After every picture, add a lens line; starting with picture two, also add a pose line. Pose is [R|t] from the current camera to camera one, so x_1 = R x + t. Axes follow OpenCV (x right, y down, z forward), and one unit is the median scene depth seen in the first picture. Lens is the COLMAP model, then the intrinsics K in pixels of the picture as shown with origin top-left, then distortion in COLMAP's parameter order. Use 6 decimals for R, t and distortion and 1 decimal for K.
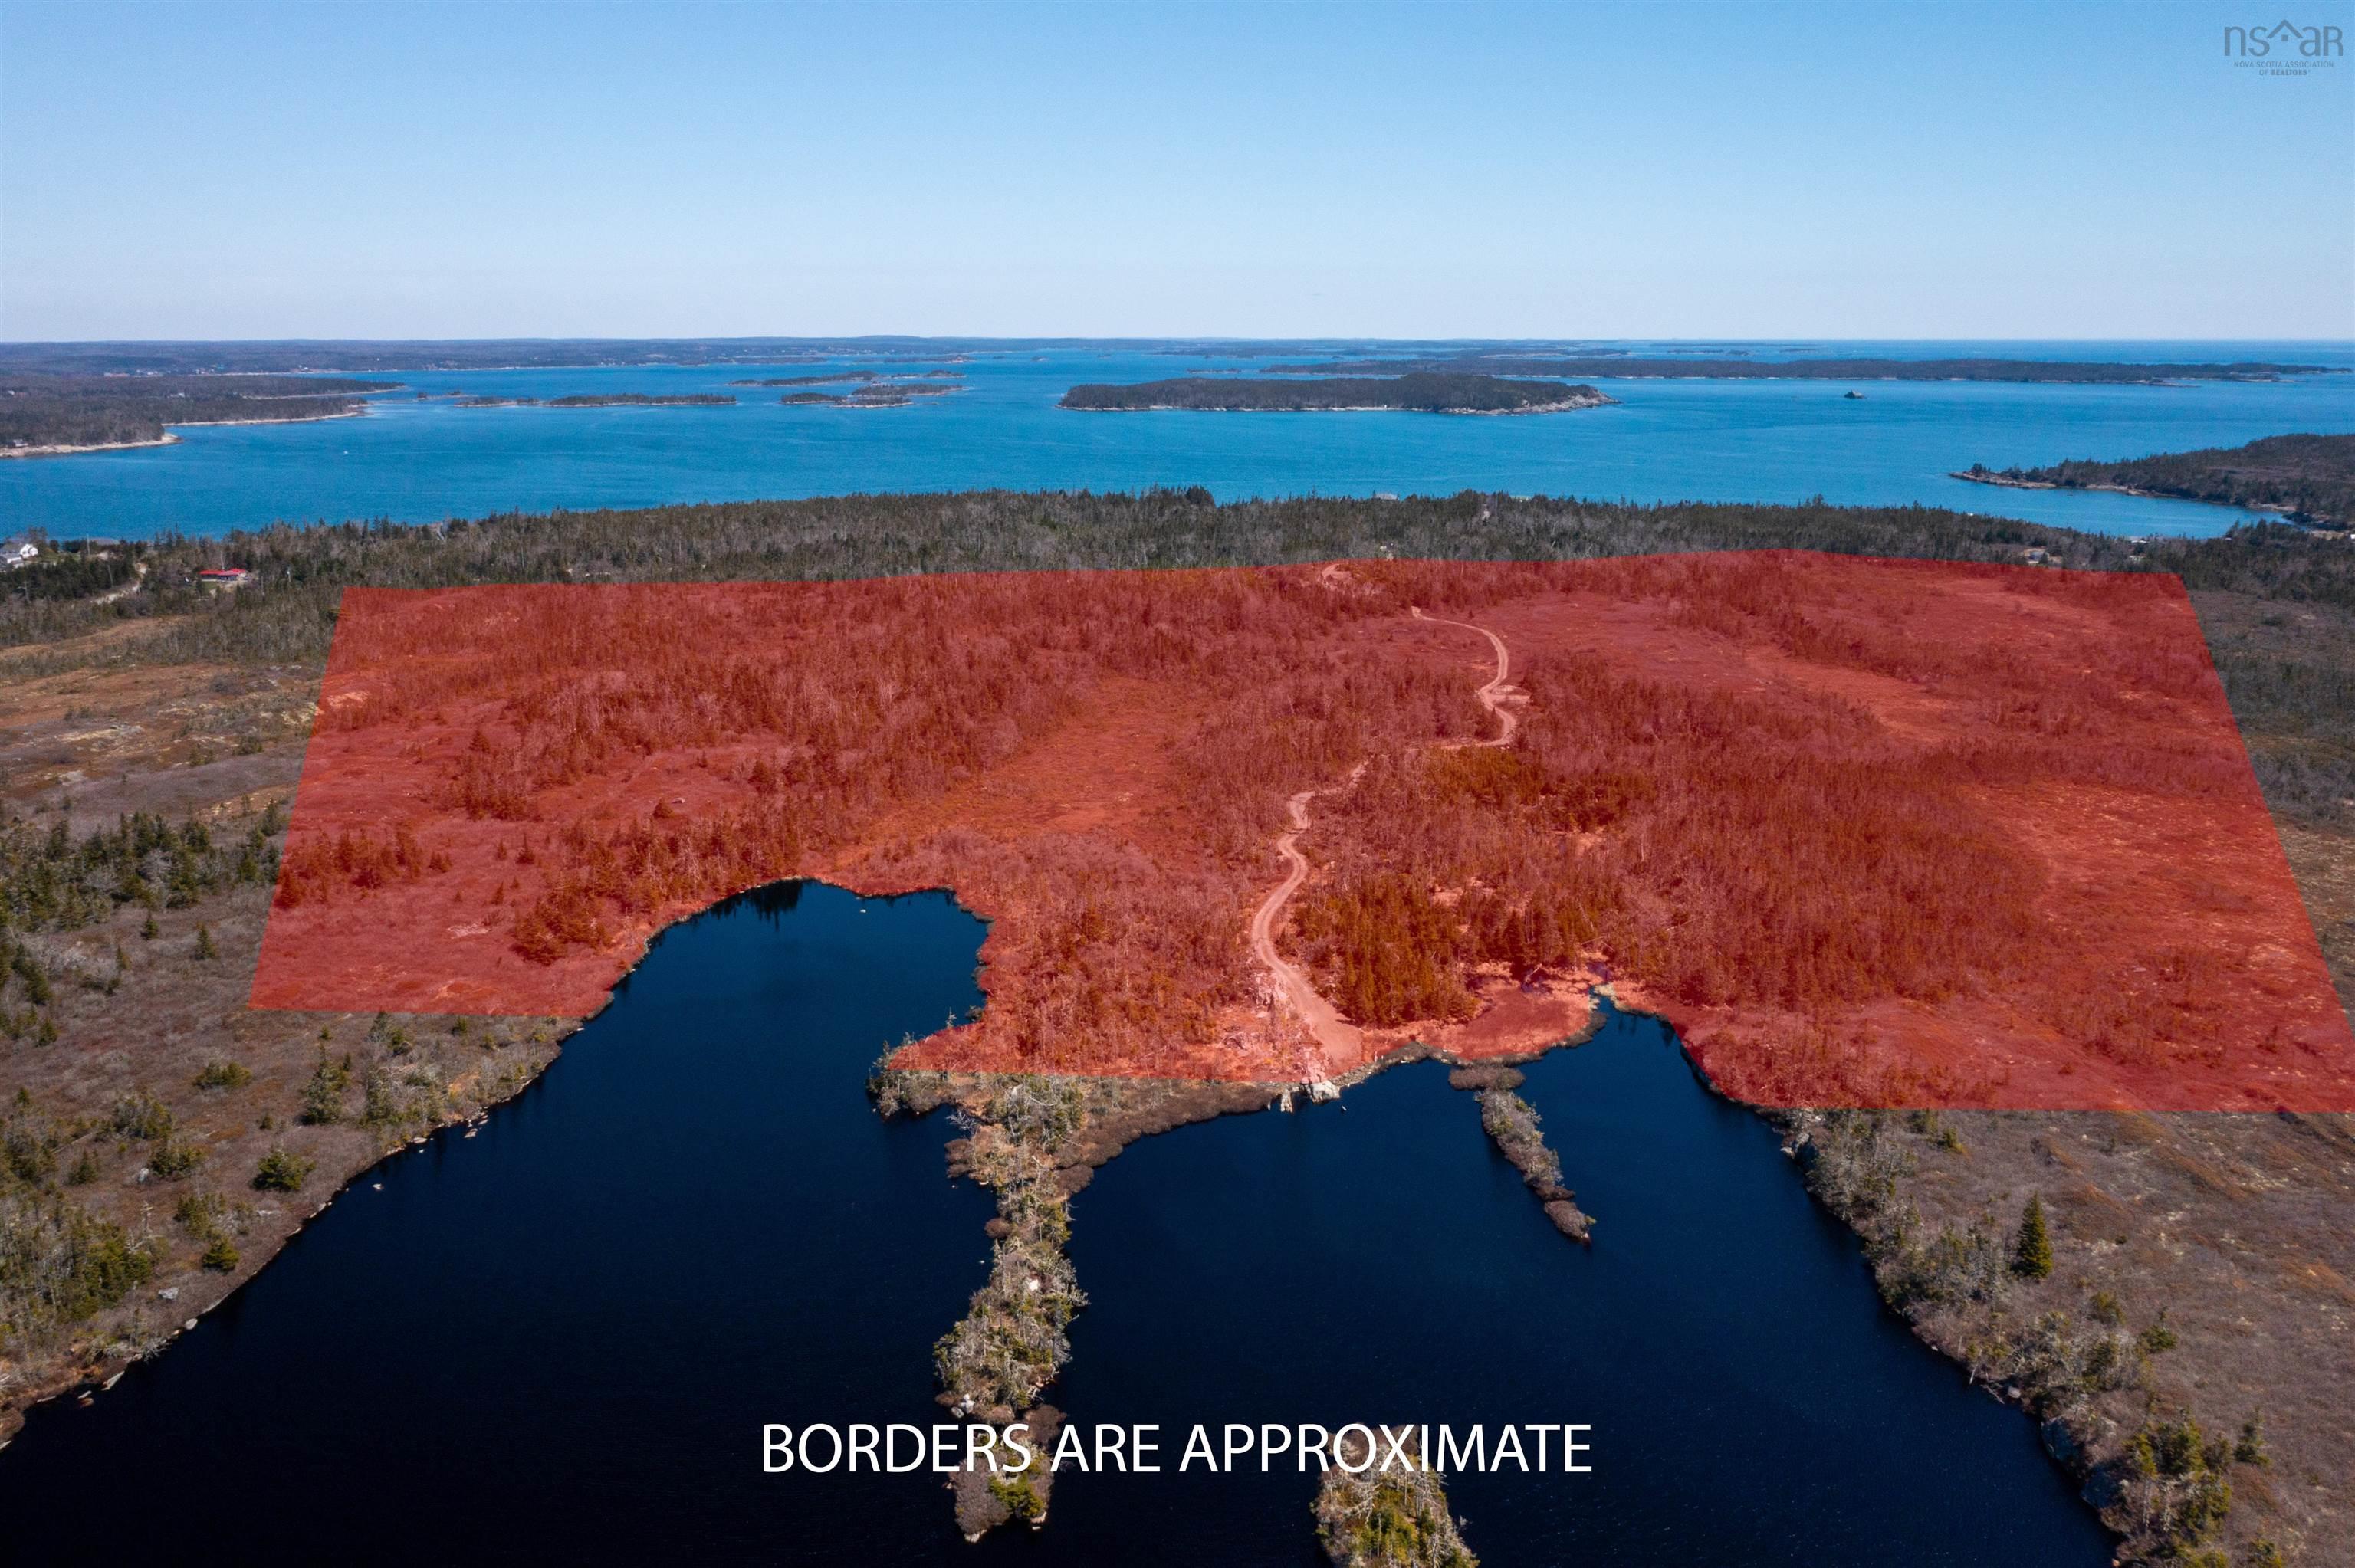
lens RADIAL K [[1864.8, 0, 1177.5], [0, 1864.8, 784.0], [0, 0, 1]] dist [-0.026677, 0.011137]
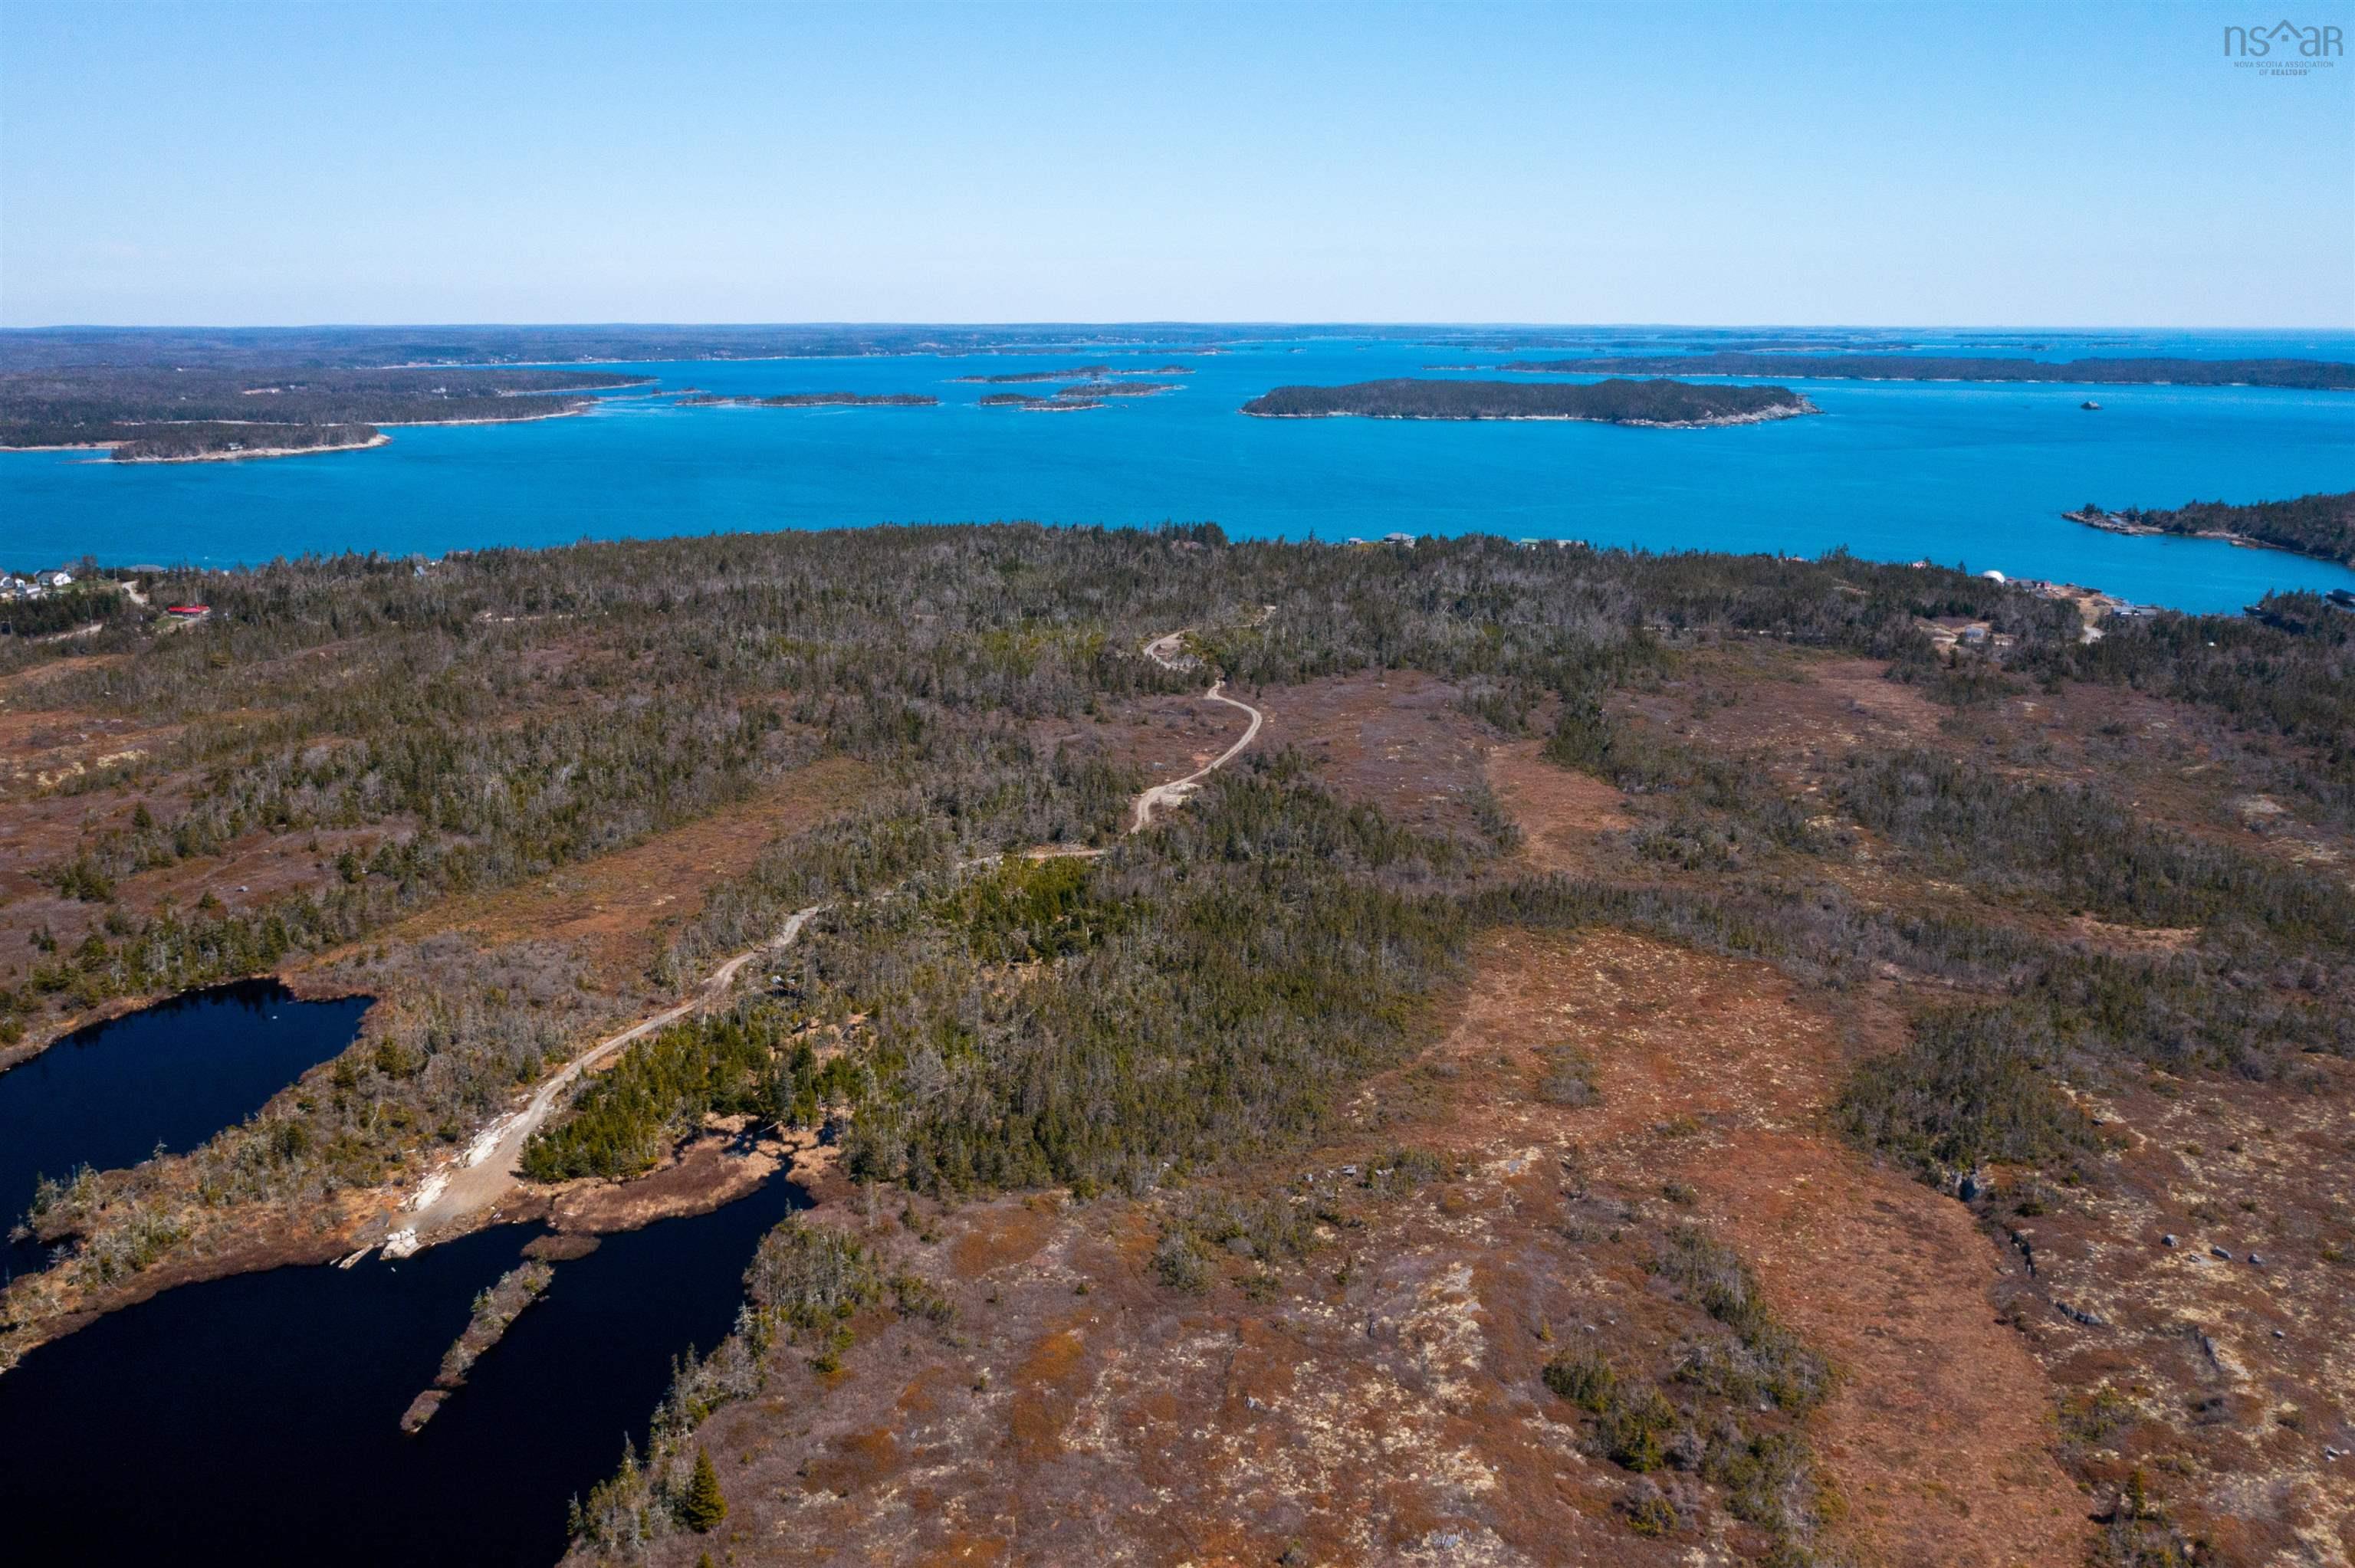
lens RADIAL K [[1864.8, 0, 1177.5], [0, 1864.8, 784.0], [0, 0, 1]] dist [-0.026677, 0.011137]
pose [[0.987491, 0.039760, -0.152581, 0.241057], [-0.038362, 0.999191, 0.012098, -0.047878], [0.152939, -0.006093, 0.988217, 0.004300]]
